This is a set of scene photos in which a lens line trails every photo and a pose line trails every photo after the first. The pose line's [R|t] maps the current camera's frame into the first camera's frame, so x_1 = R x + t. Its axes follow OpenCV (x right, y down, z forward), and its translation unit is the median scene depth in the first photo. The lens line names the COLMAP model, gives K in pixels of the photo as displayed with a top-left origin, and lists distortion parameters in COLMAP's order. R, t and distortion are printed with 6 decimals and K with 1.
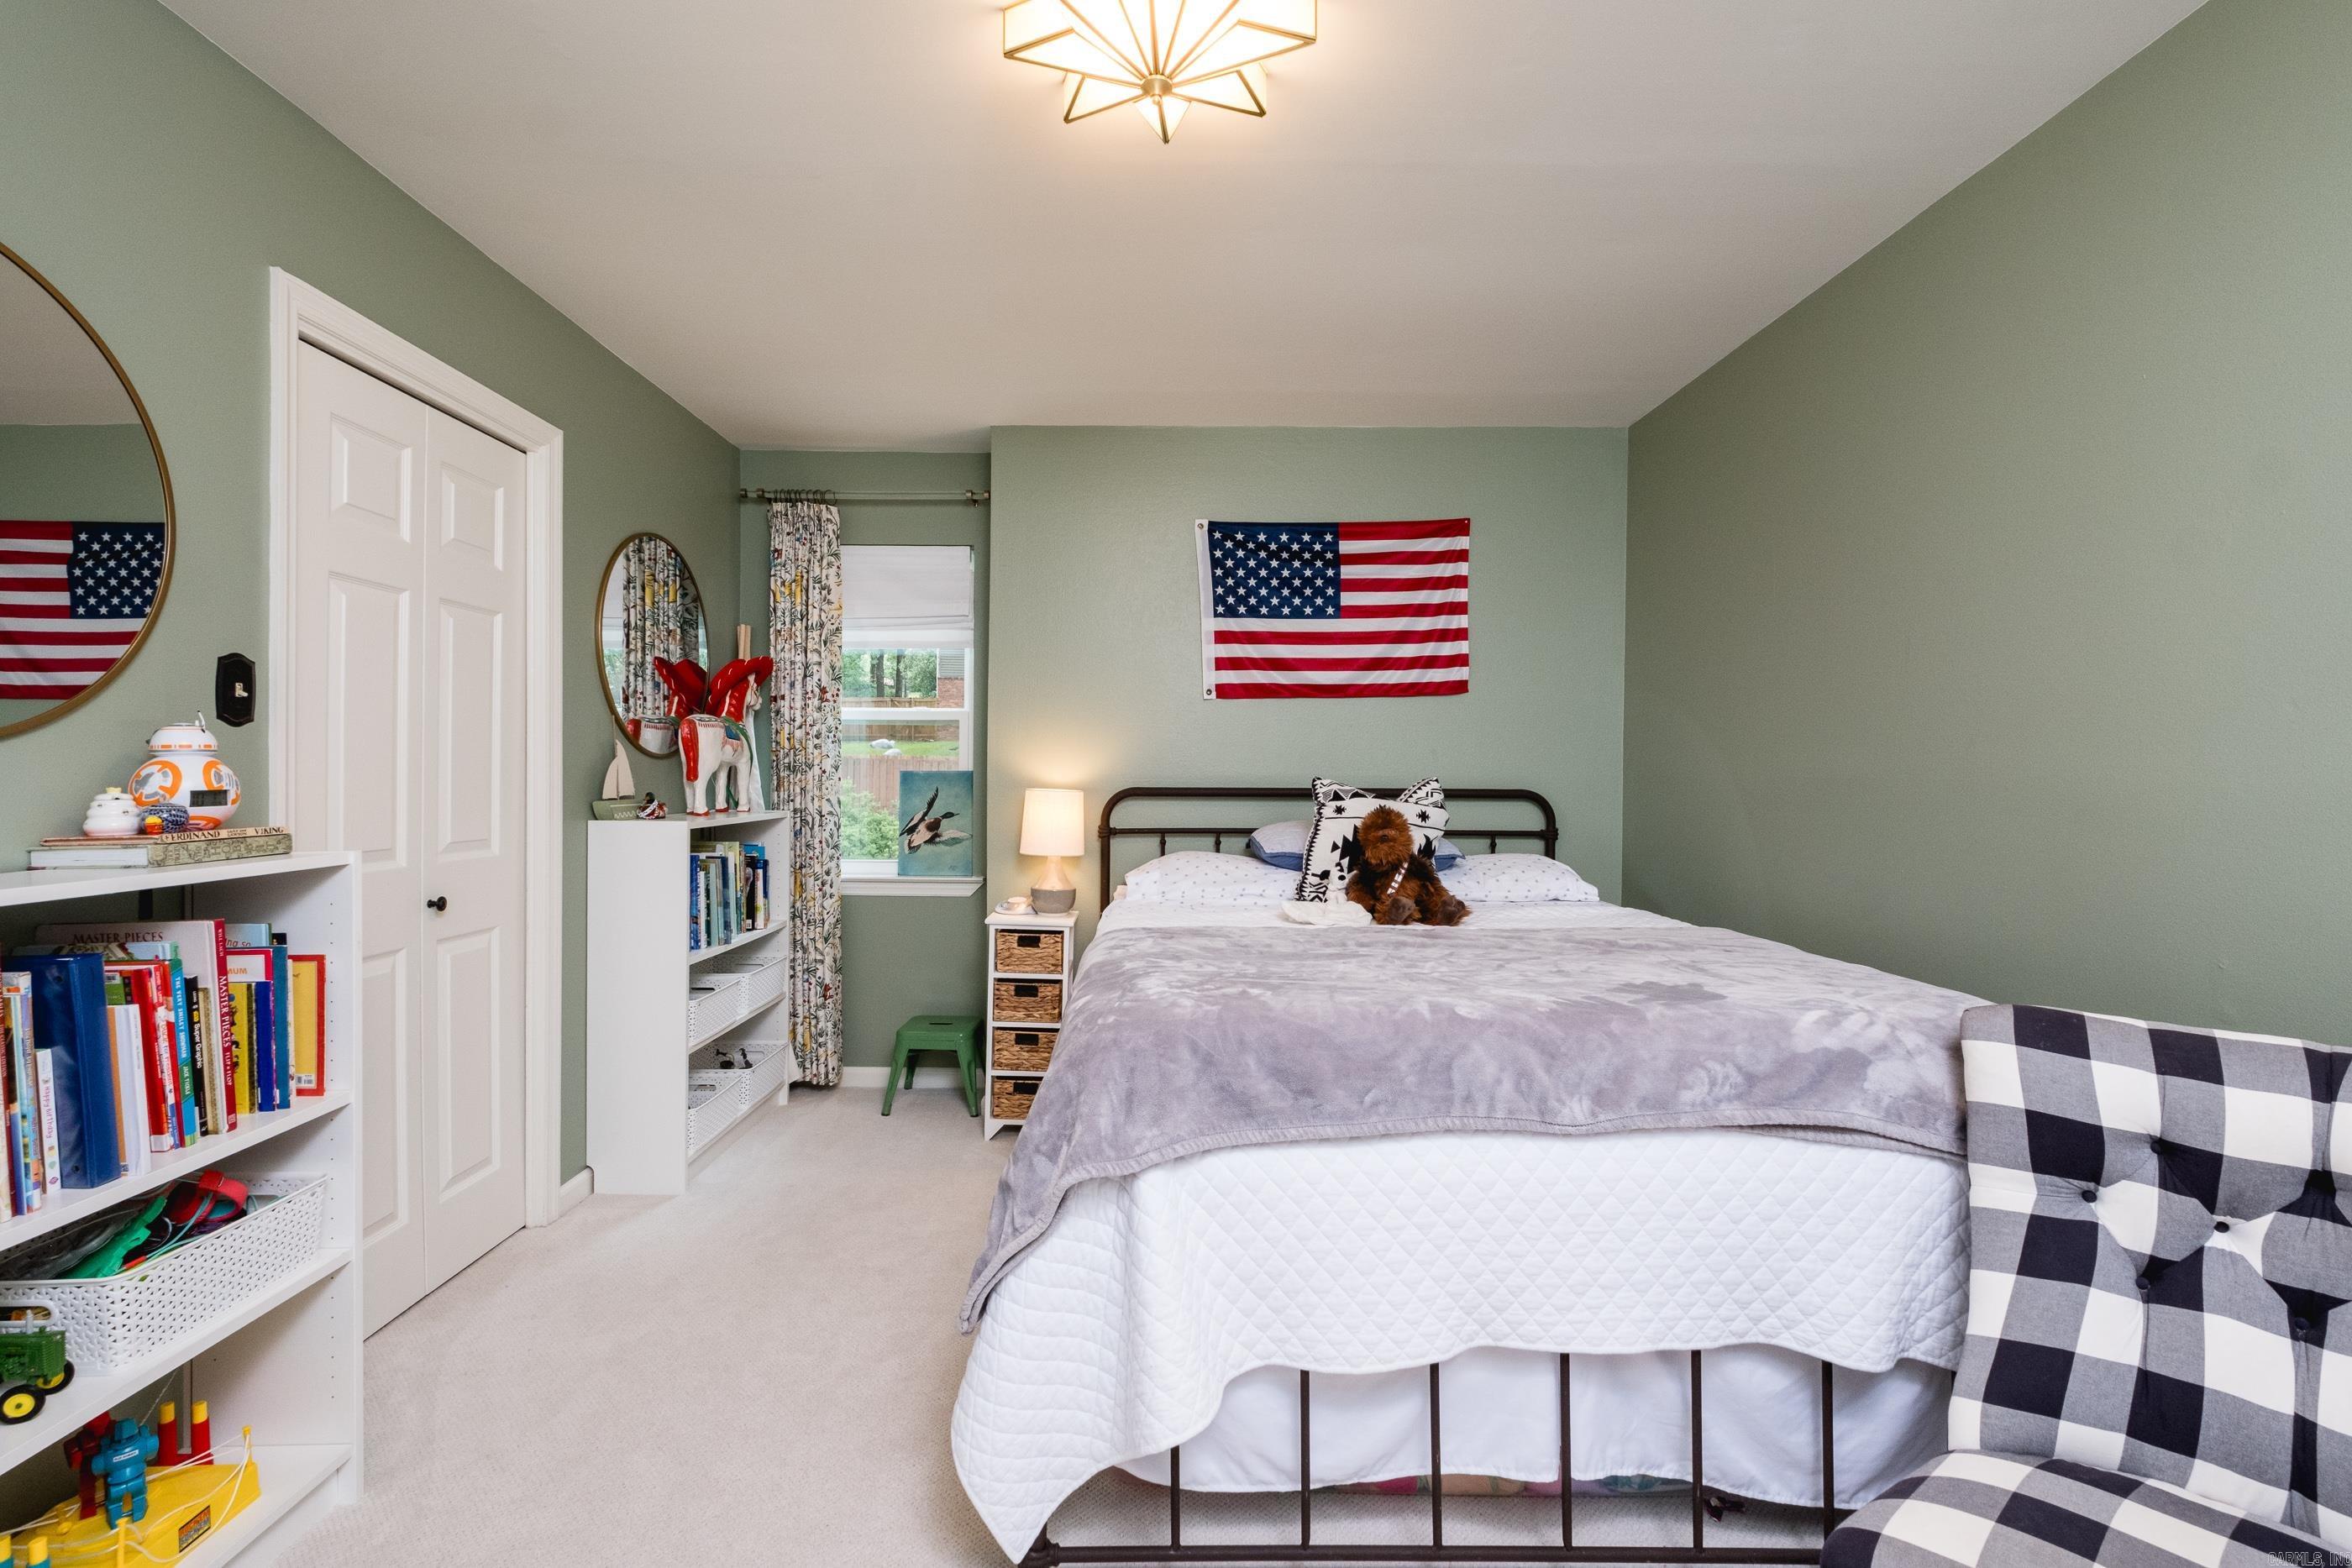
lens RADIAL K [[1019.6, 0, 1183.1], [0, 1019.6, 788.2], [0, 0, 1]] dist [-0.000403, -0.000604]
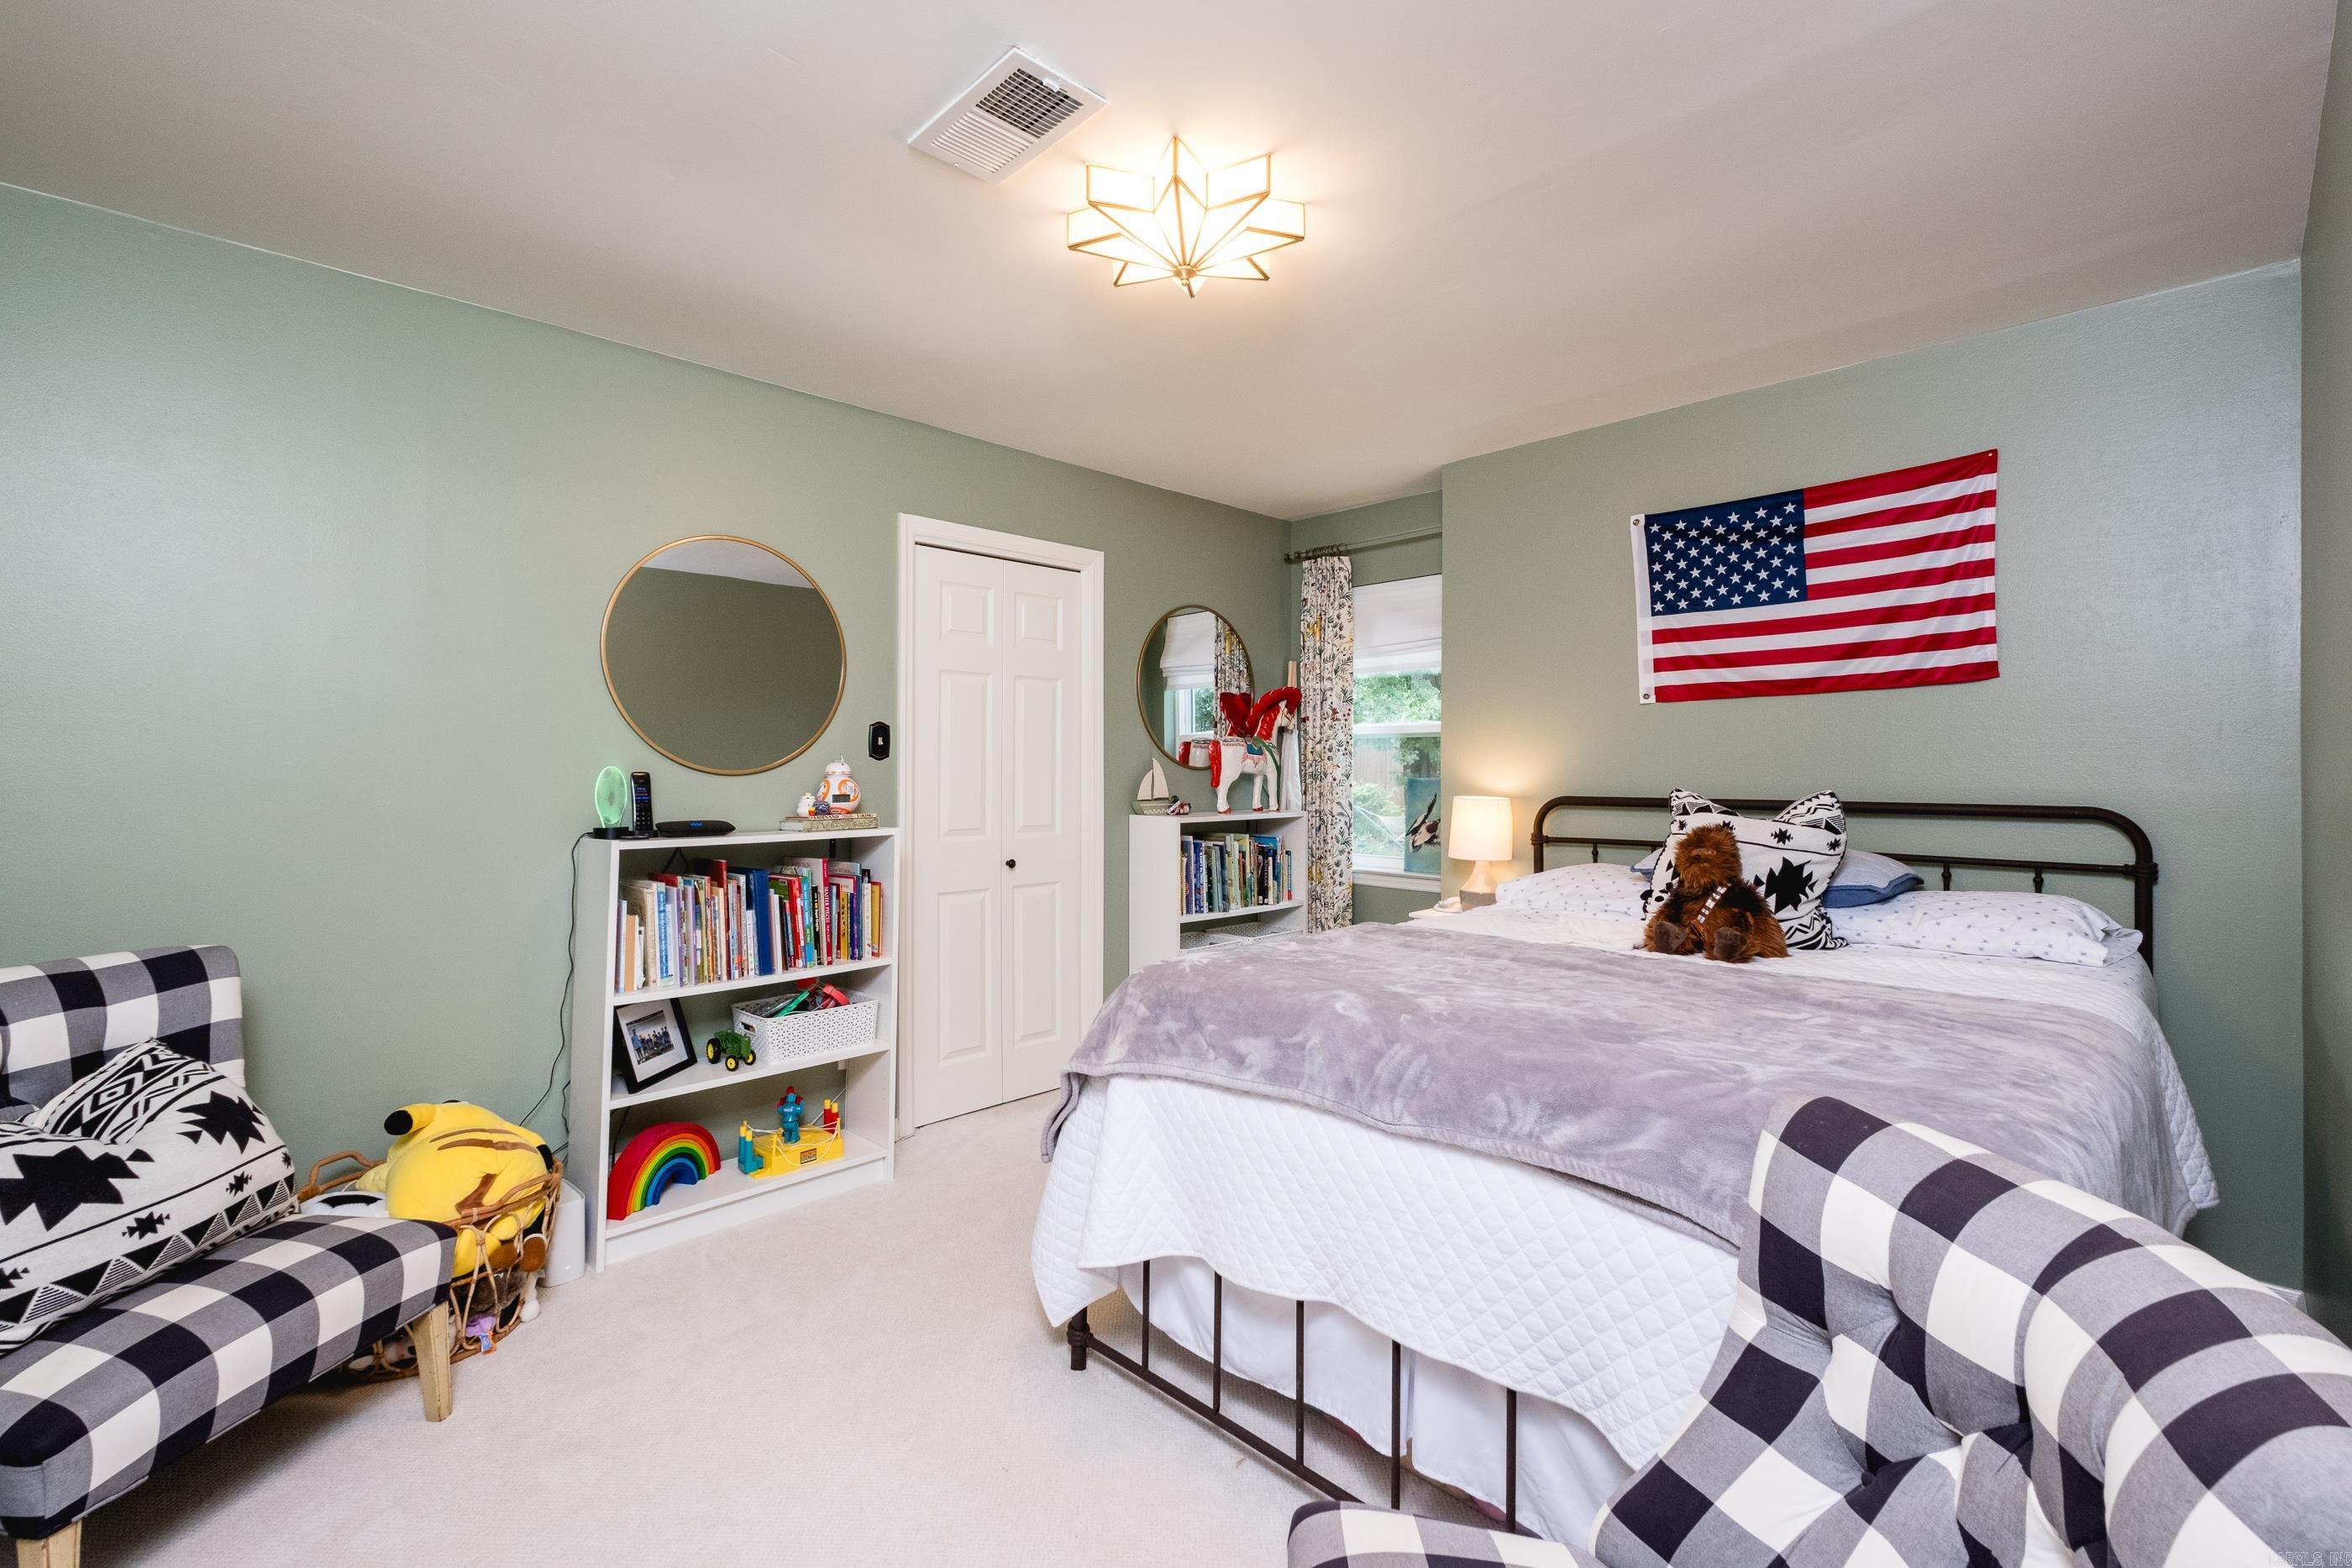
lens RADIAL K [[1021.7, 0, 1175.2], [0, 1021.7, 770.1], [0, 0, 1]] dist [-0.001097, -0.000403]
pose [[0.696854, -0.004354, -0.717200, 0.398757], [-0.007376, 0.999885, -0.013236, -0.010282], [0.717175, 0.014513, 0.696742, 0.032772]]
